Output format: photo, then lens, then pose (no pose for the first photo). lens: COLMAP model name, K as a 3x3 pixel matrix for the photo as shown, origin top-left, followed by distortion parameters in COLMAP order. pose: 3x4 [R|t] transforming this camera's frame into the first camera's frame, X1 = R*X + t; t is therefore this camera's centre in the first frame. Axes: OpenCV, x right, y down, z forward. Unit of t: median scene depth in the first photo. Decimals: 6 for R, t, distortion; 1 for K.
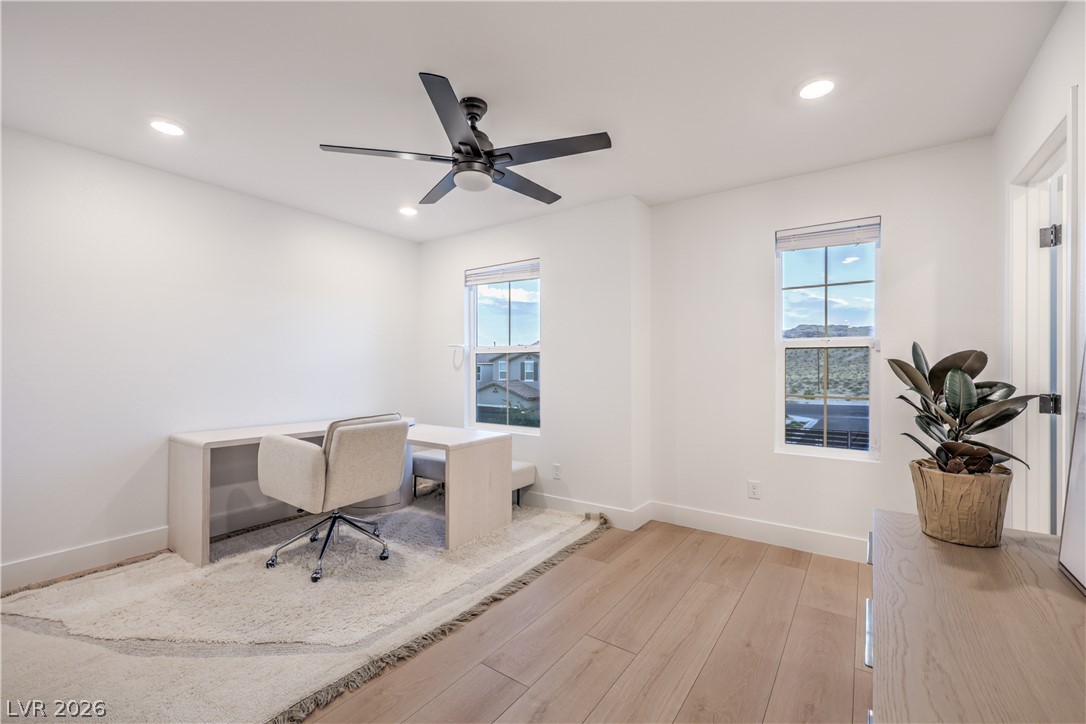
lens RADIAL K [[462.2, 0, 543.0], [0, 462.2, 362.0], [0, 0, 1]] dist [0.001445, 0.000266]
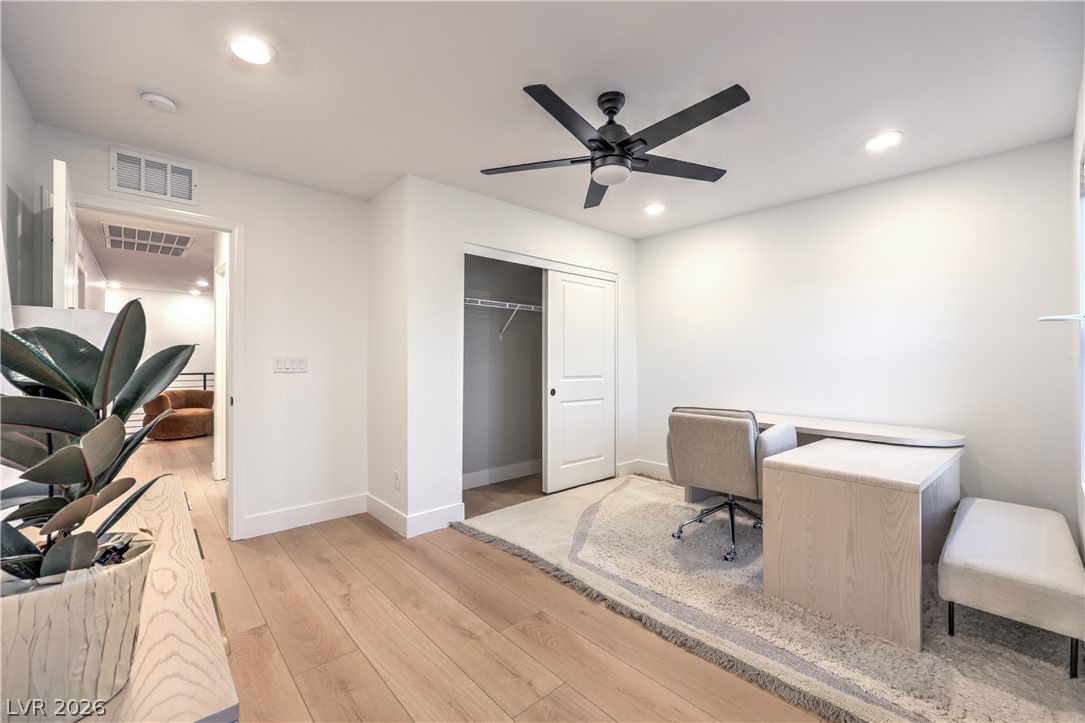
lens RADIAL K [[441.2, 0, 546.7], [0, 441.2, 355.5], [0, 0, 1]] dist [0.000633, 0.000407]
pose [[-0.218450, -0.011679, -0.975778, 0.798176], [0.010444, 0.999843, -0.014306, 0.011547], [0.975792, -0.013316, -0.218294, 1.041621]]
